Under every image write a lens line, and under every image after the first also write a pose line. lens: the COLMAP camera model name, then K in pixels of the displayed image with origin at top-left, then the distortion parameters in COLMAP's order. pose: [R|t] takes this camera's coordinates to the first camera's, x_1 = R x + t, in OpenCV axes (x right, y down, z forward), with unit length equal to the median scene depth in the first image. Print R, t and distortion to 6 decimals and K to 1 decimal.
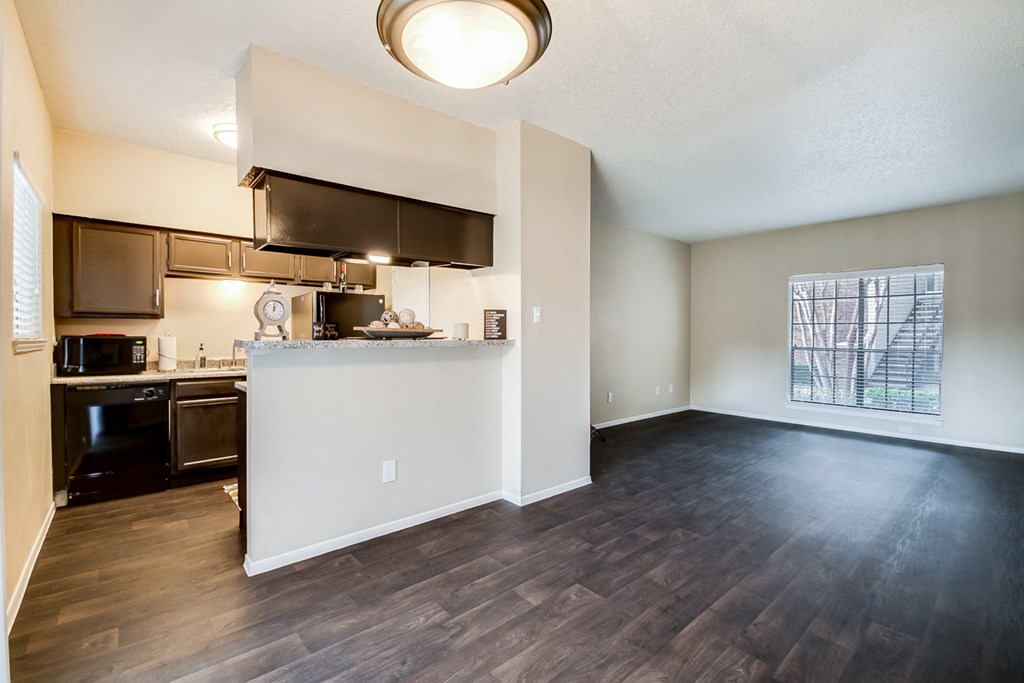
lens RADIAL K [[446.4, 0, 461.4], [0, 446.4, 342.5], [0, 0, 1]] dist [-0.000431, -0.024506]
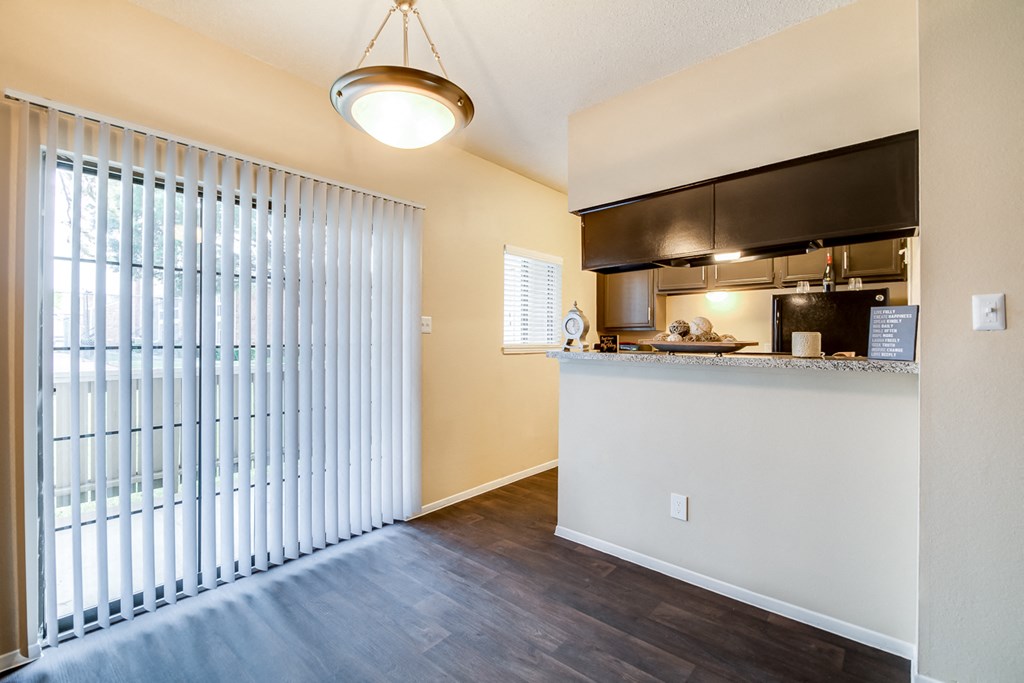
lens RADIAL K [[437.5, 0, 512.0], [0, 437.5, 341.5], [0, 0, 1]] dist [-0.000088, -0.000080]
pose [[0.190797, 0.008123, -0.981596, 0.488639], [-0.018737, 0.999814, 0.004632, -0.023073], [0.981451, 0.017508, 0.190914, 0.417803]]
